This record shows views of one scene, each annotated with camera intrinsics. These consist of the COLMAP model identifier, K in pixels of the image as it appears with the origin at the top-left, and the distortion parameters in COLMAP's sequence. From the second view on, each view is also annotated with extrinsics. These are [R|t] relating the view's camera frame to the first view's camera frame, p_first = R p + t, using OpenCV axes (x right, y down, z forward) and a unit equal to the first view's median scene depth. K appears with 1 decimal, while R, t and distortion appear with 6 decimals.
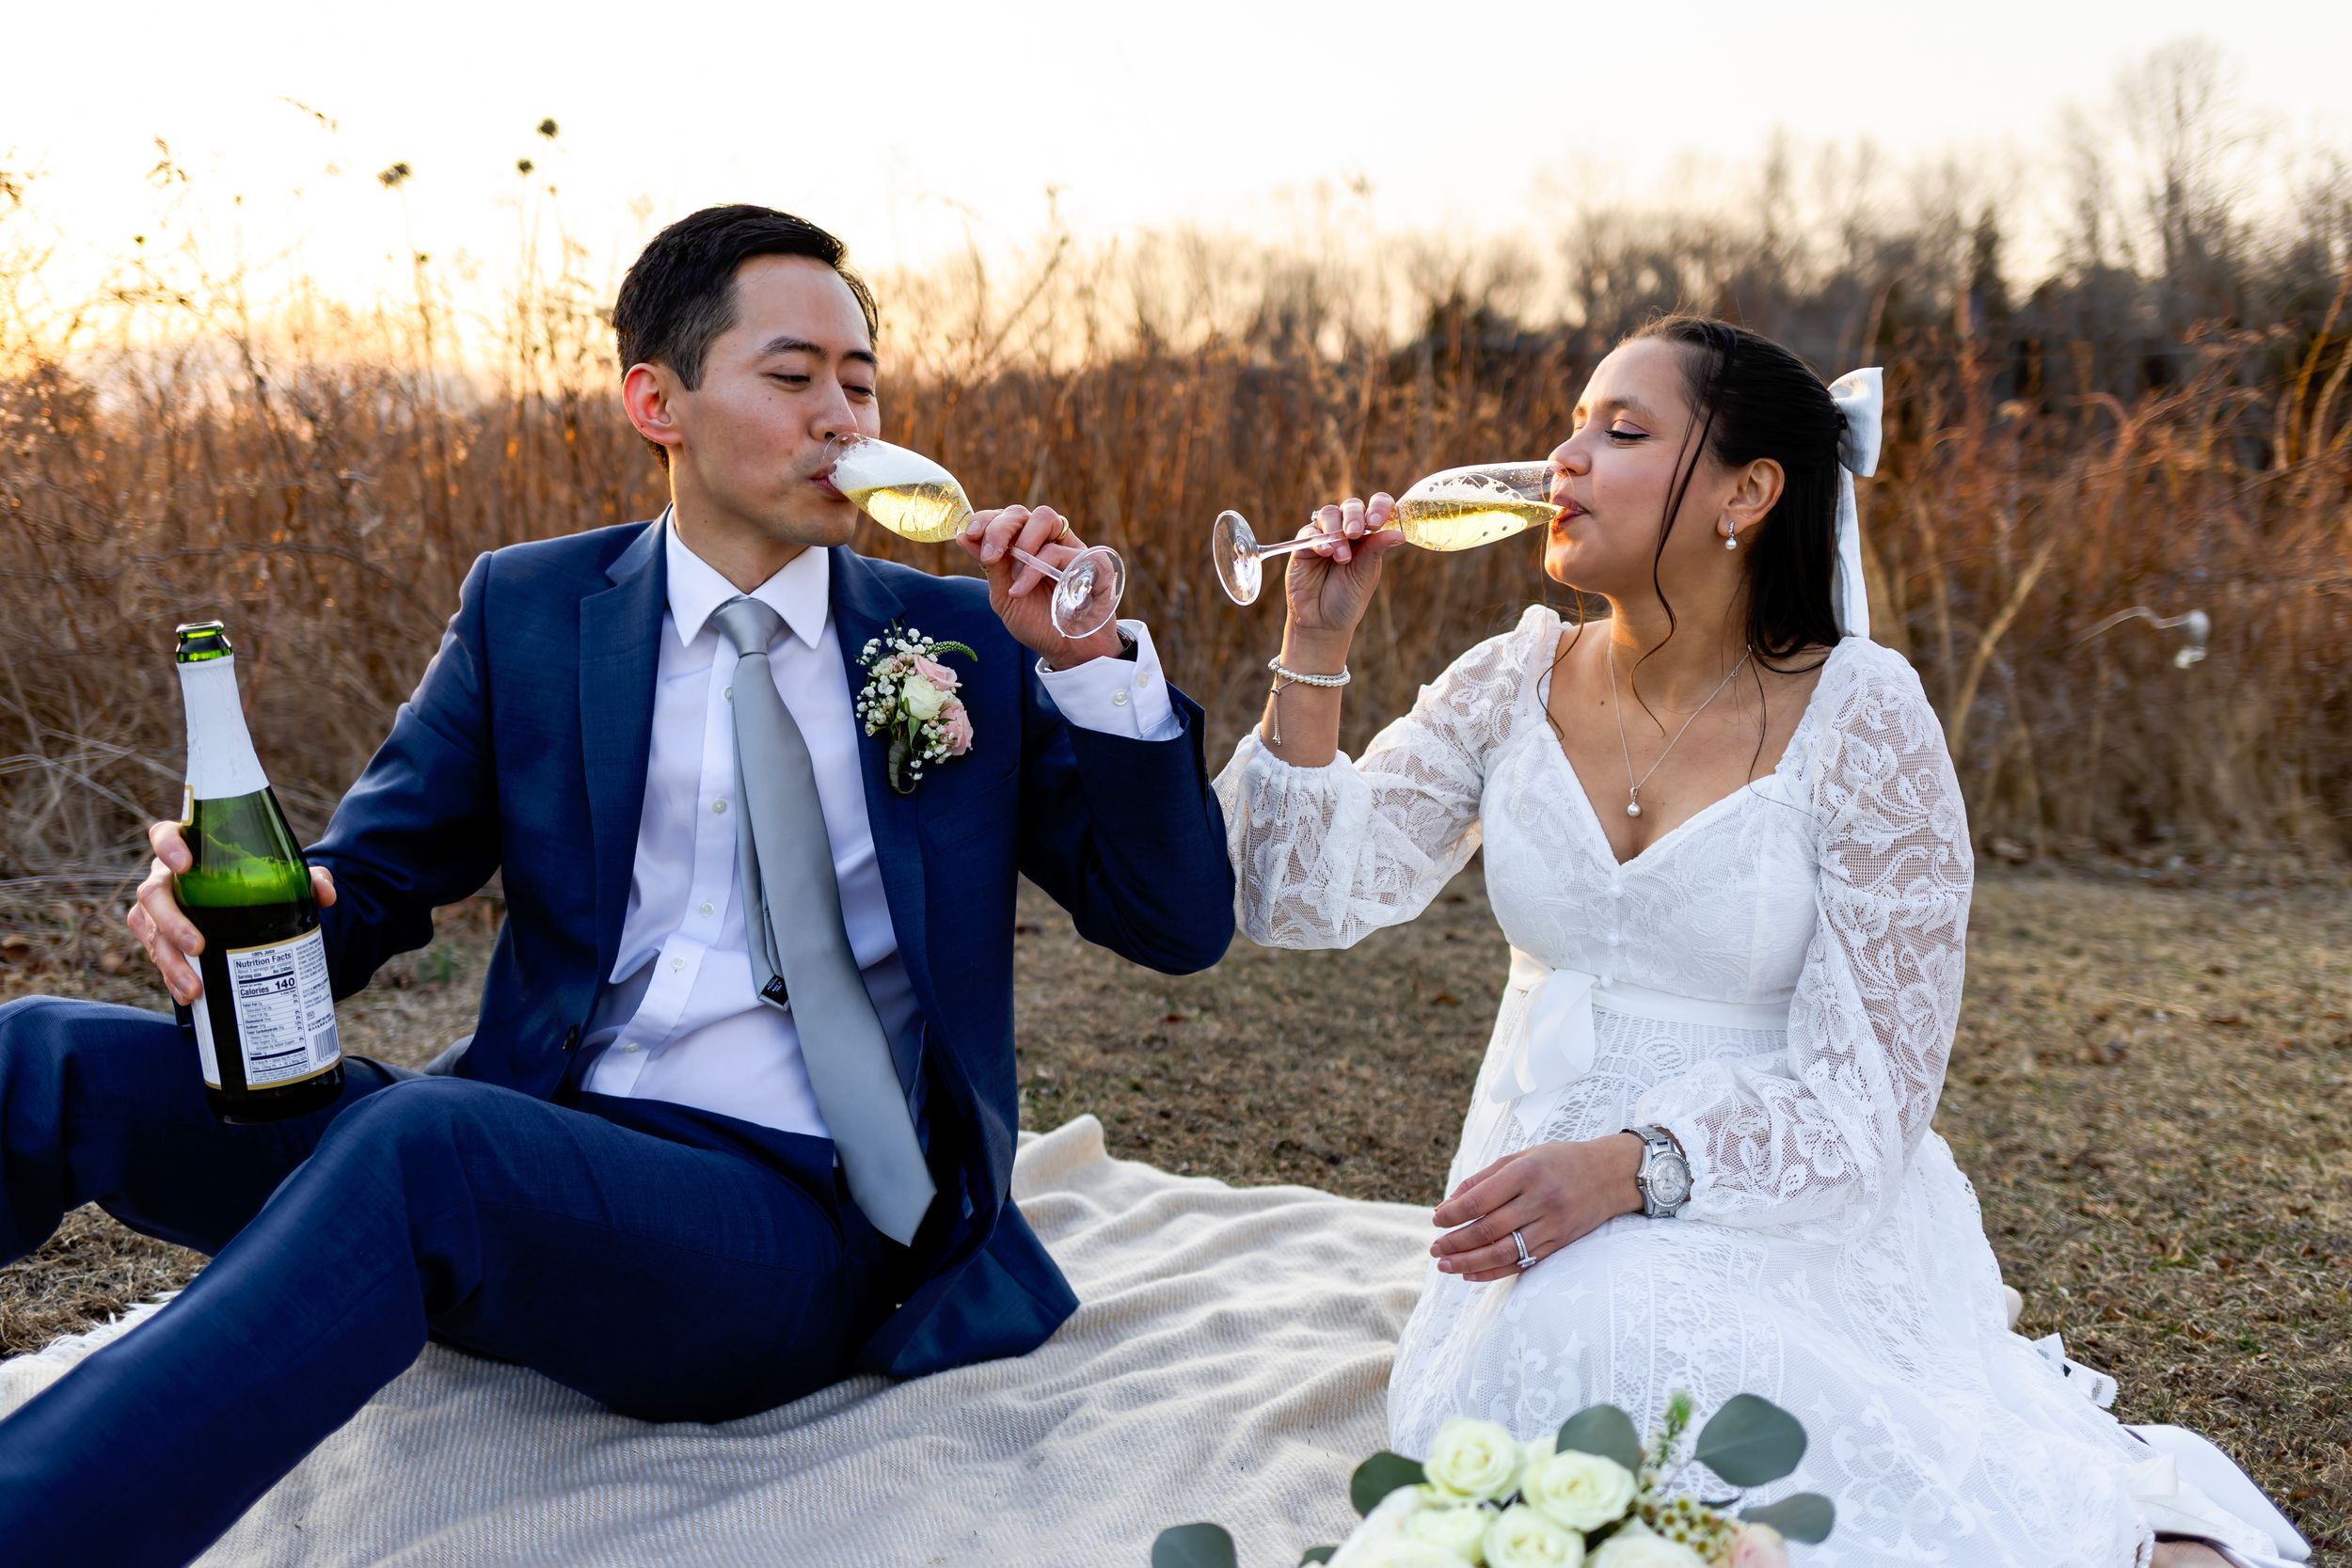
lens RADIAL K [[2254.2, 0, 1174.4], [0, 2254.2, 780.9], [0, 0, 1]] dist [0.000187, -0.009189]
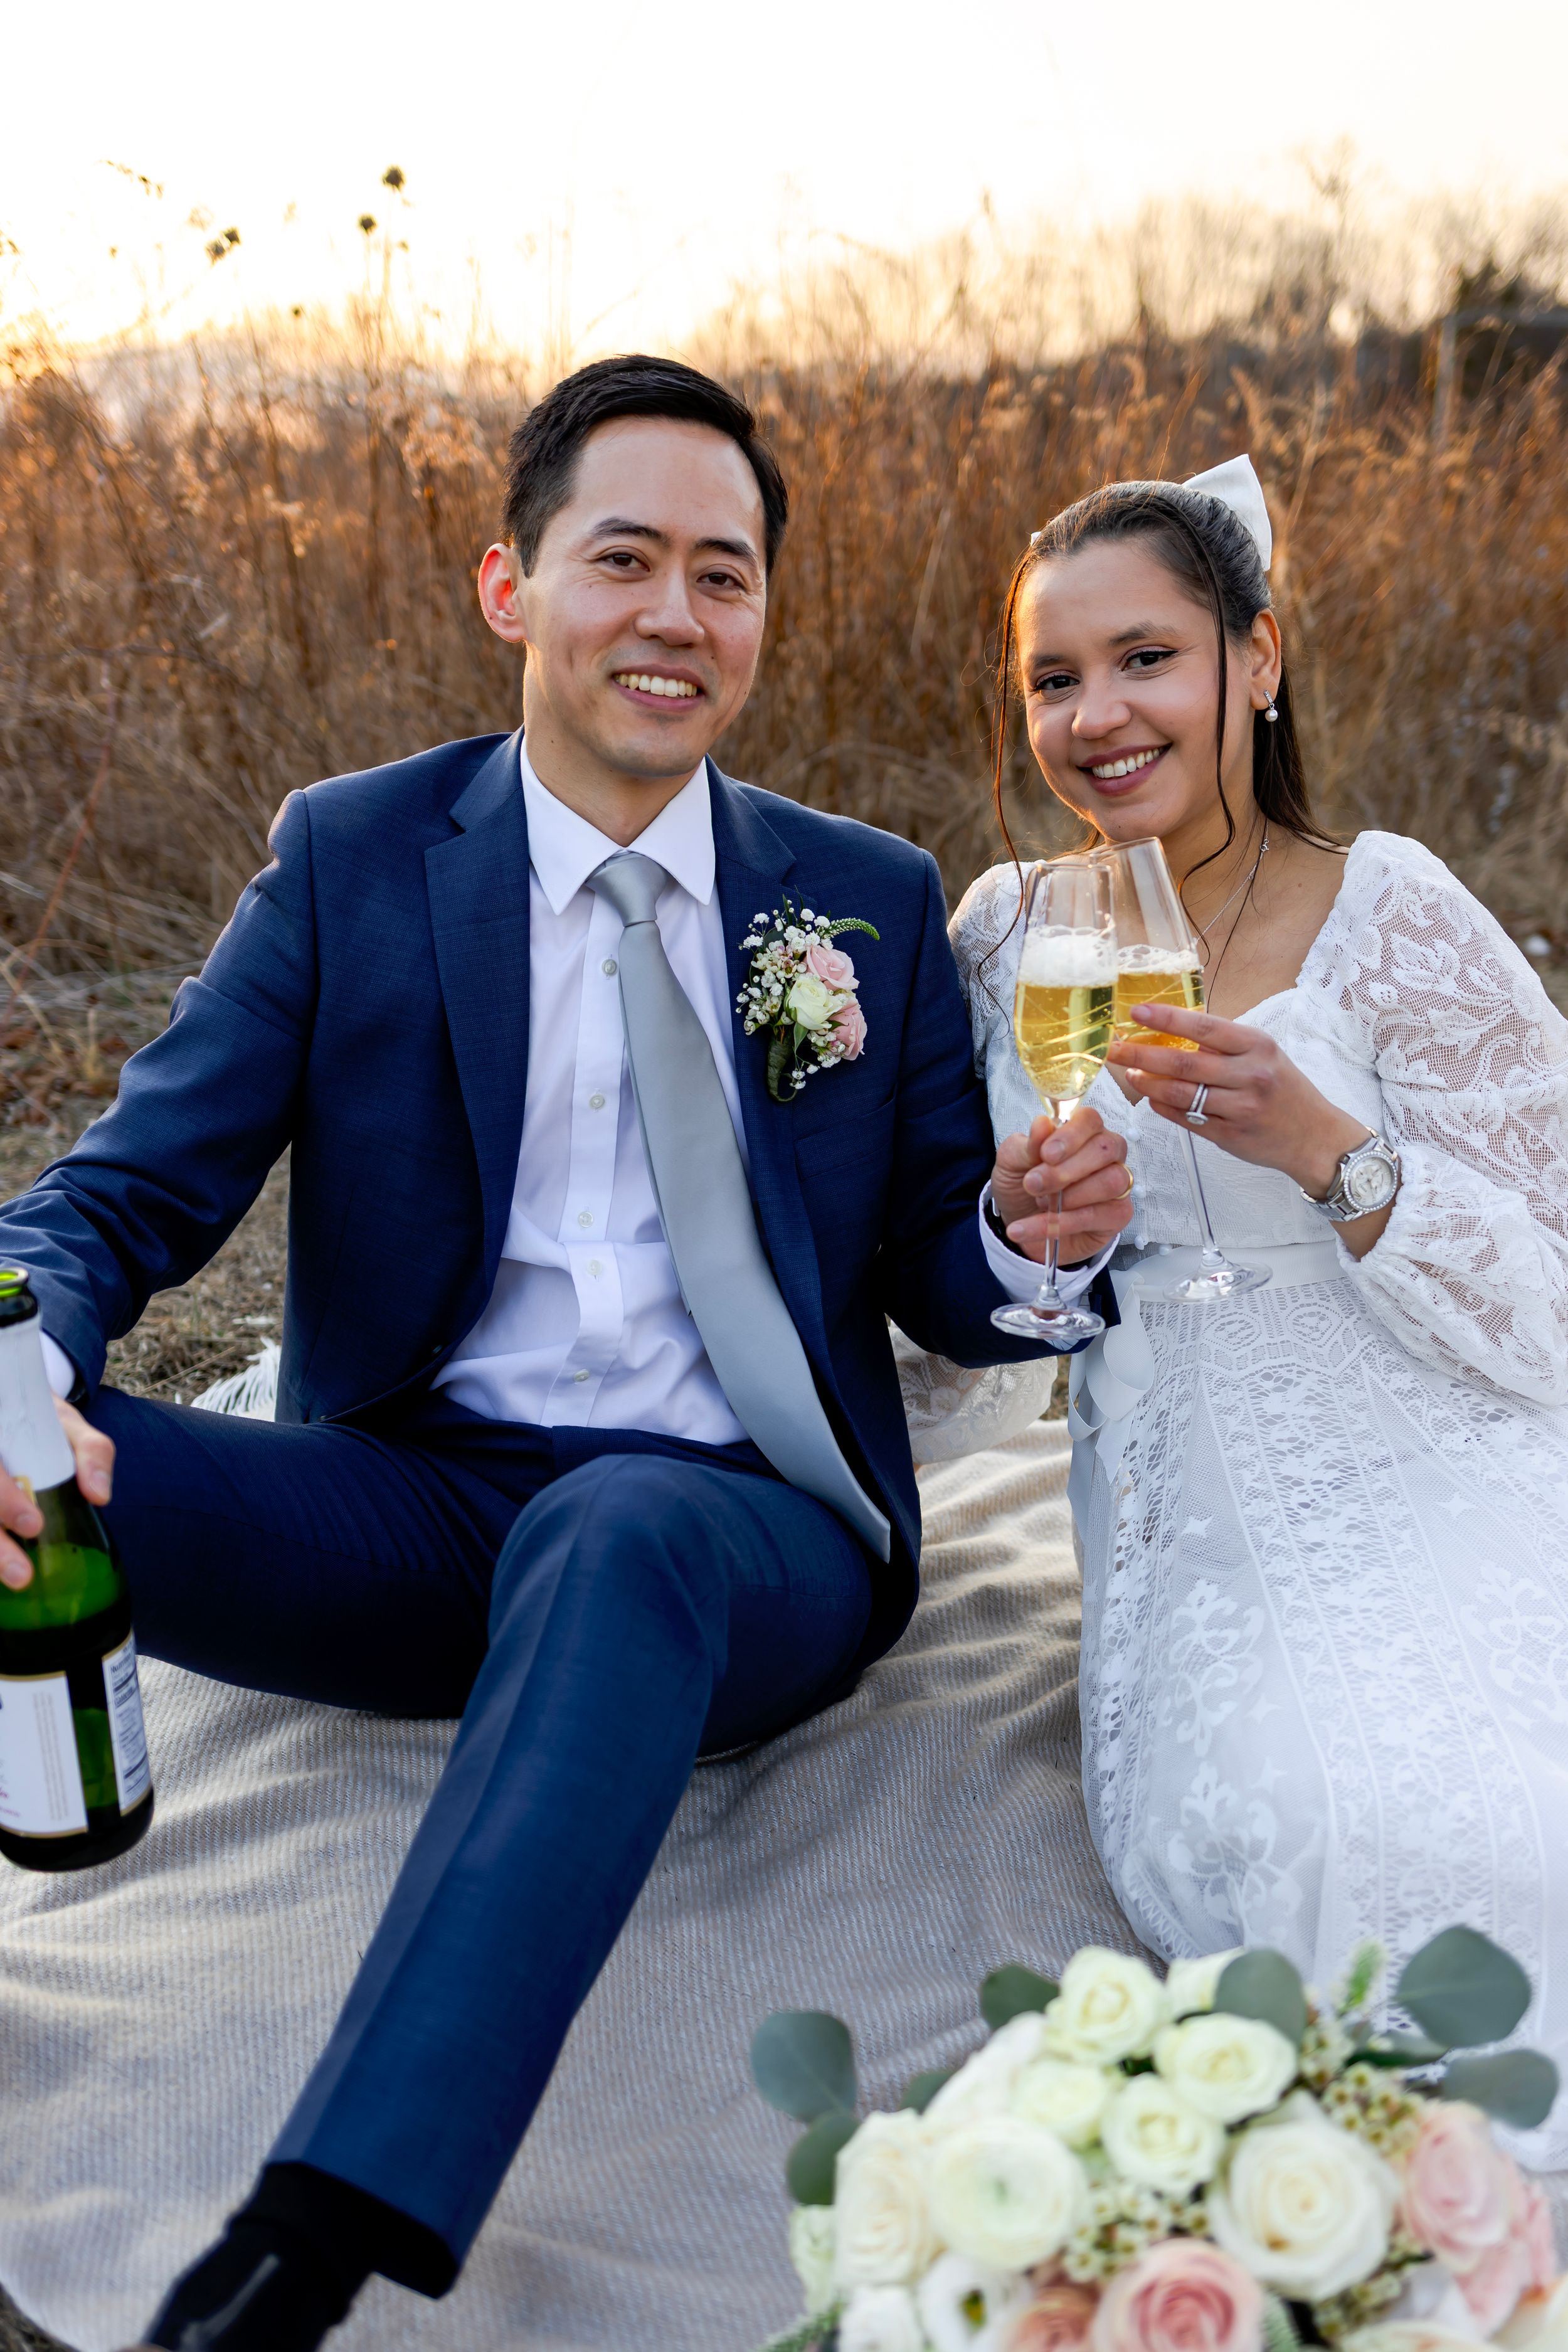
lens RADIAL K [[2251.4, 0, 798.8], [0, 2251.4, 1175.4], [0, 0, 1]] dist [0.005709, -0.013239]
pose [[0.987464, 0.036025, -0.153676, 0.058258], [-0.009568, 0.985478, 0.169534, -0.062637], [0.157552, -0.165938, 0.973469, 0.090578]]
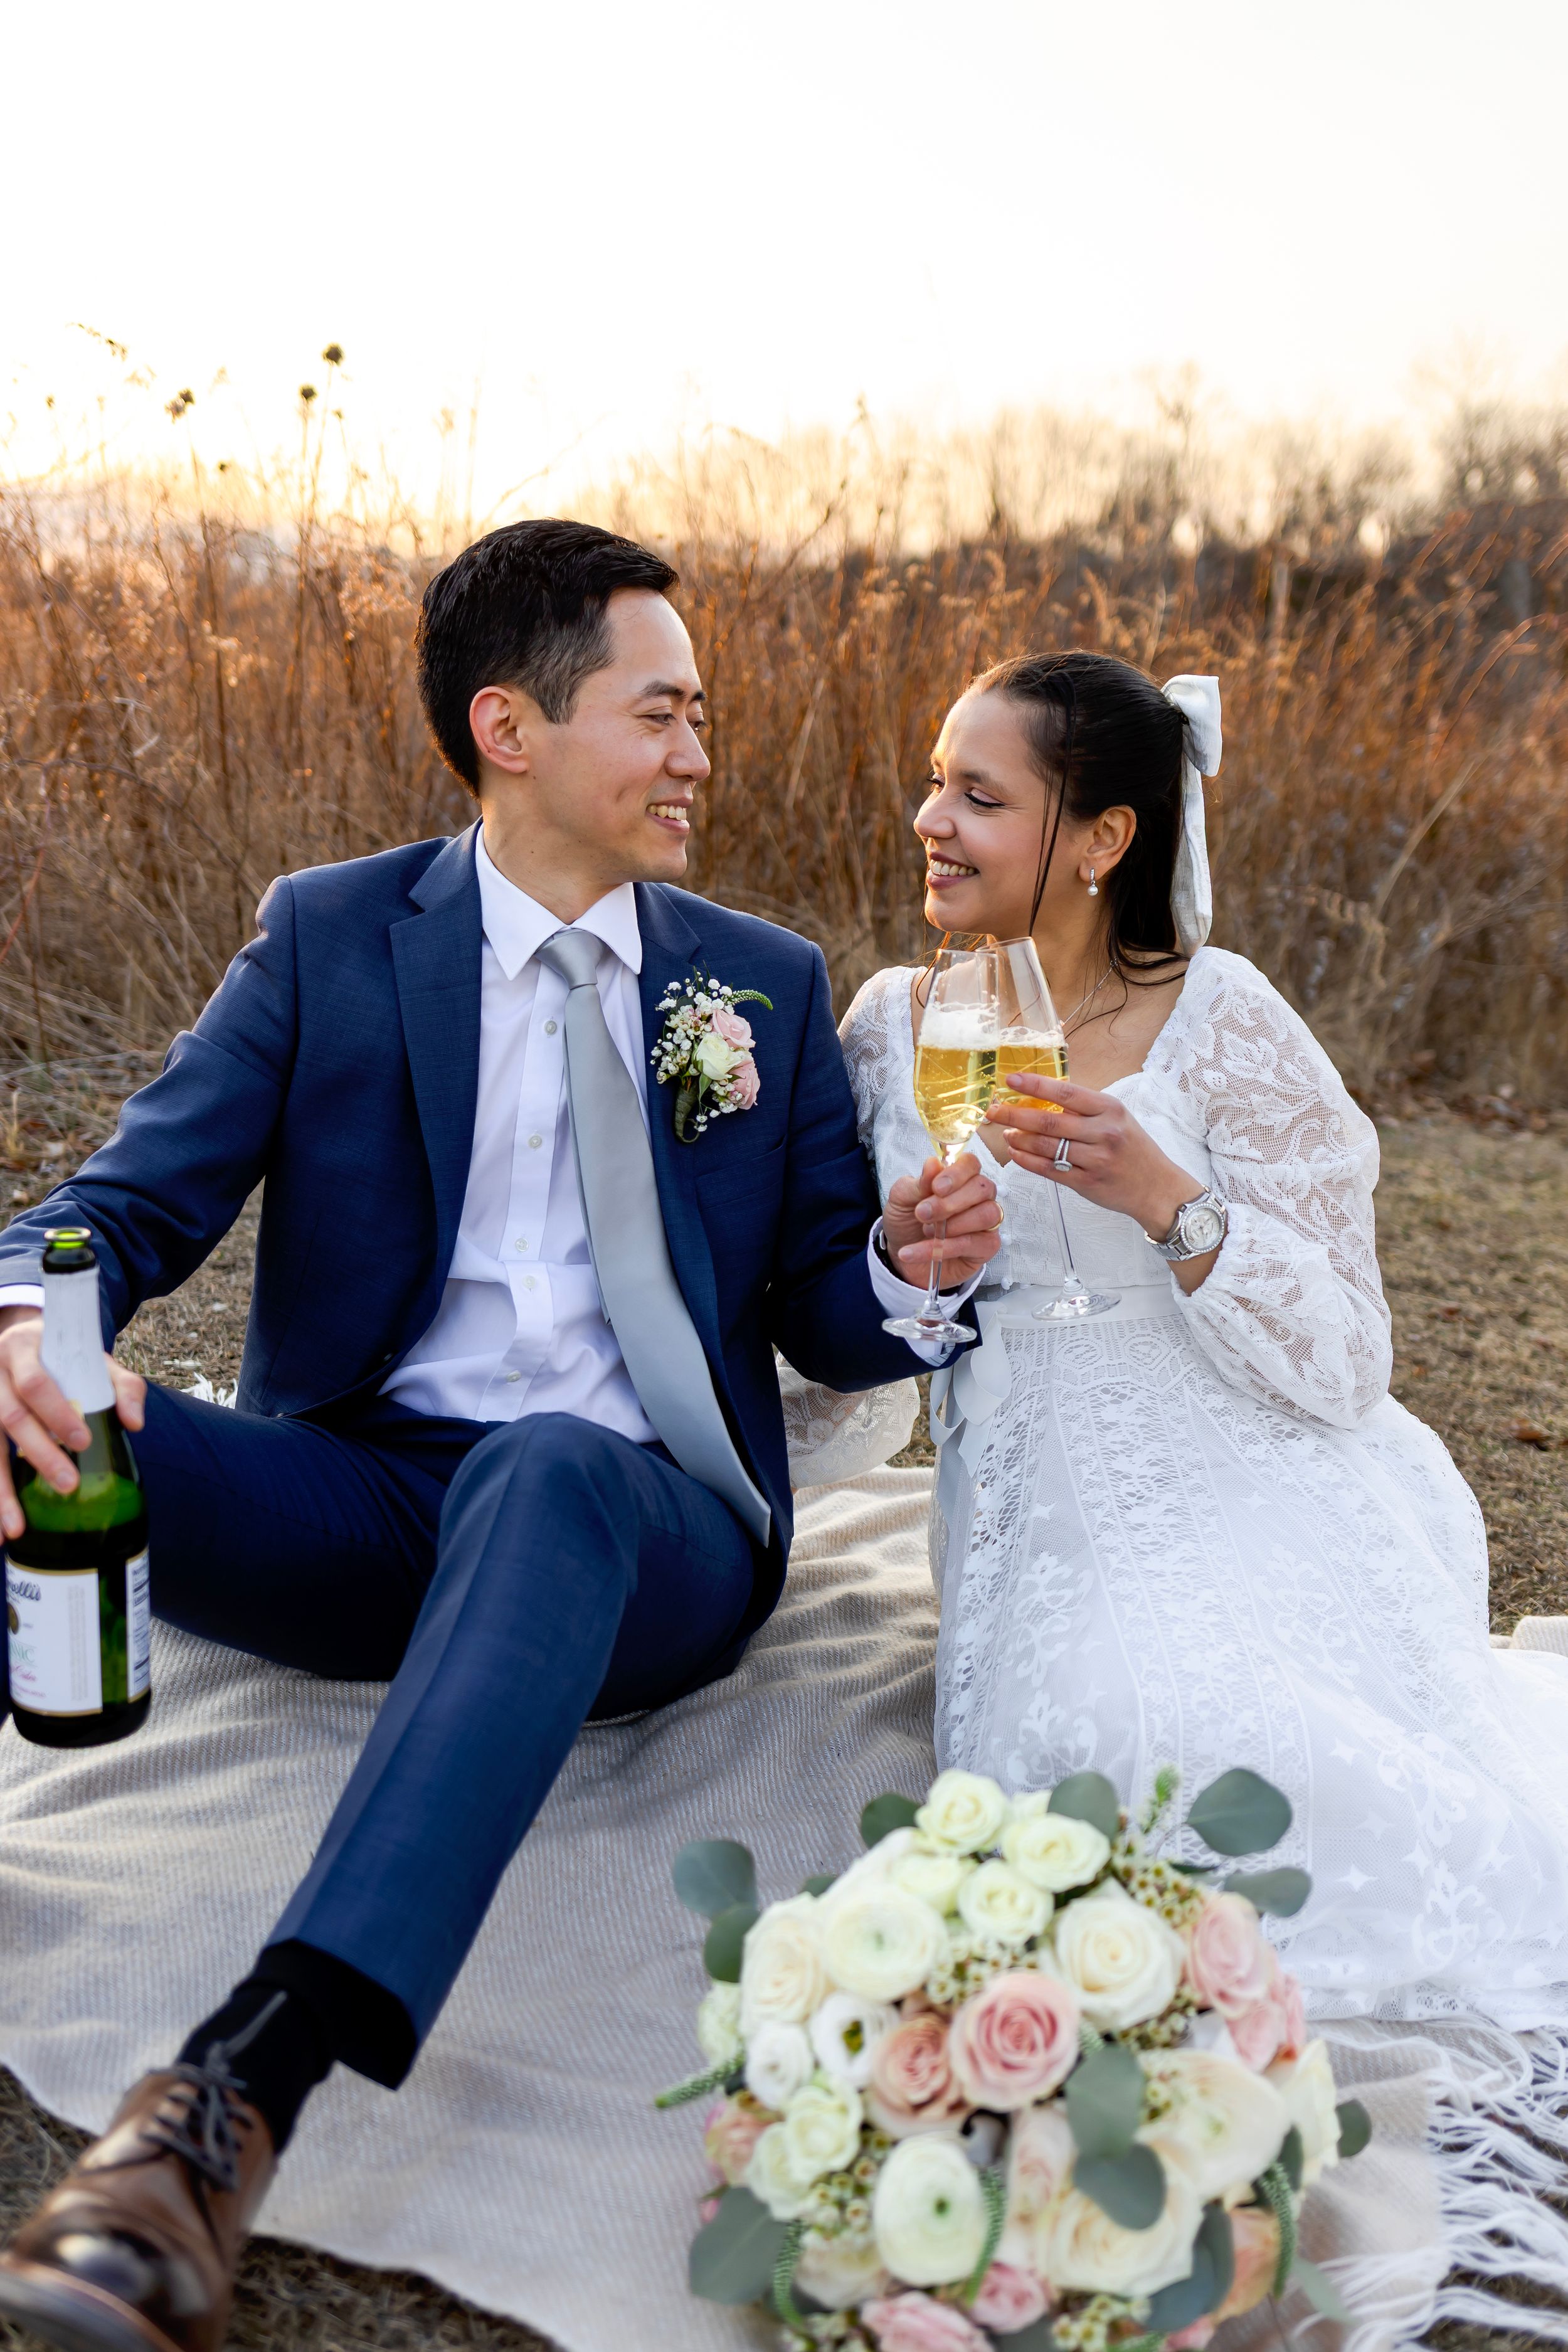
lens RADIAL K [[2251.4, 0, 798.8], [0, 2251.4, 1175.4], [0, 0, 1]] dist [0.005709, -0.013239]
pose [[0.994374, 0.063577, -0.084725, 0.053758], [-0.055546, 0.994022, 0.093996, -0.040919], [0.090194, -0.088761, 0.991961, -0.017811]]
